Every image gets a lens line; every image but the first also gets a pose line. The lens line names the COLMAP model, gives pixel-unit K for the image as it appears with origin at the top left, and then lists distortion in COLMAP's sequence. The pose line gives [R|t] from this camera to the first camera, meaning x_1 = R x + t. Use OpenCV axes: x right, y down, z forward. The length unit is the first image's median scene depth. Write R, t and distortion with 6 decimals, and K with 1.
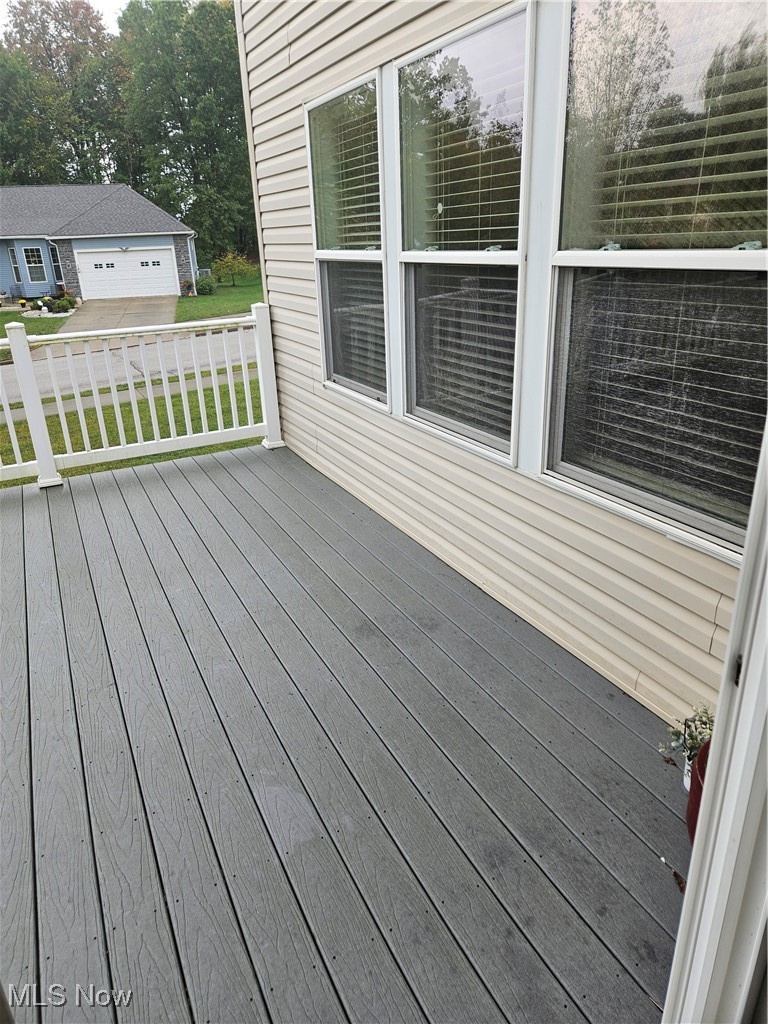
lens RADIAL K [[691.9, 0, 357.9], [0, 691.9, 511.0], [0, 0, 1]] dist [0.083883, -0.061095]
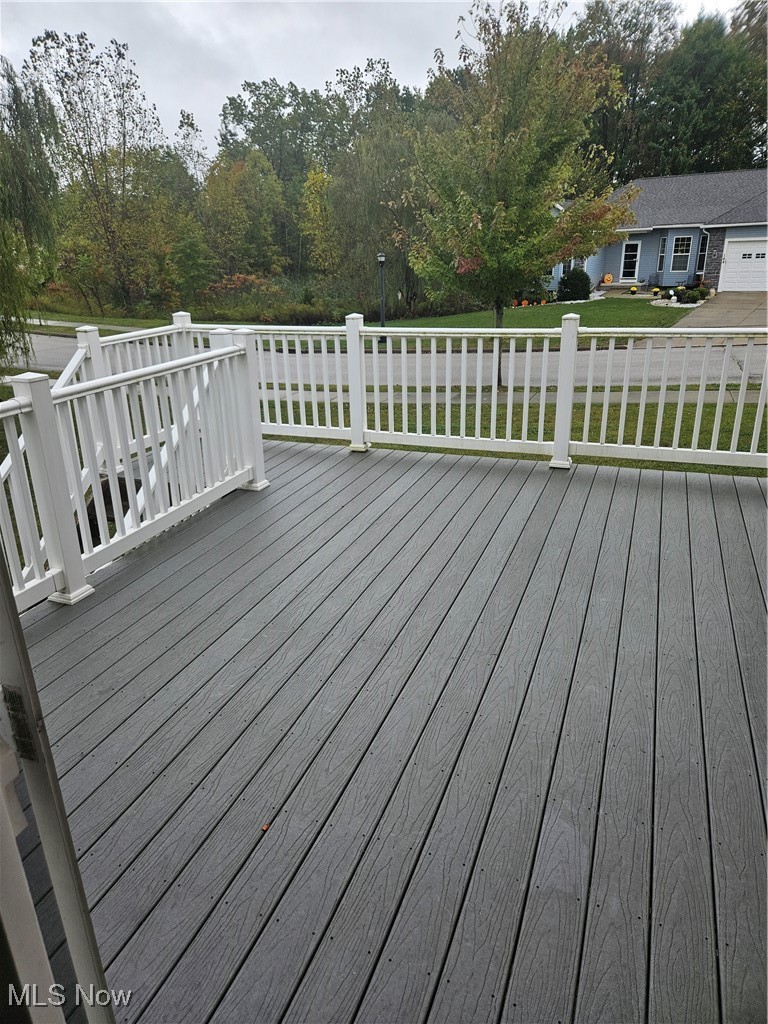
lens RADIAL K [[691.9, 0, 357.9], [0, 691.9, 511.0], [0, 0, 1]] dist [0.083883, -0.061095]
pose [[0.669045, 0.288994, -0.684734, 0.105126], [-0.277897, 0.951752, 0.130160, -0.026229], [0.689313, 0.103203, 0.717075, 0.034527]]
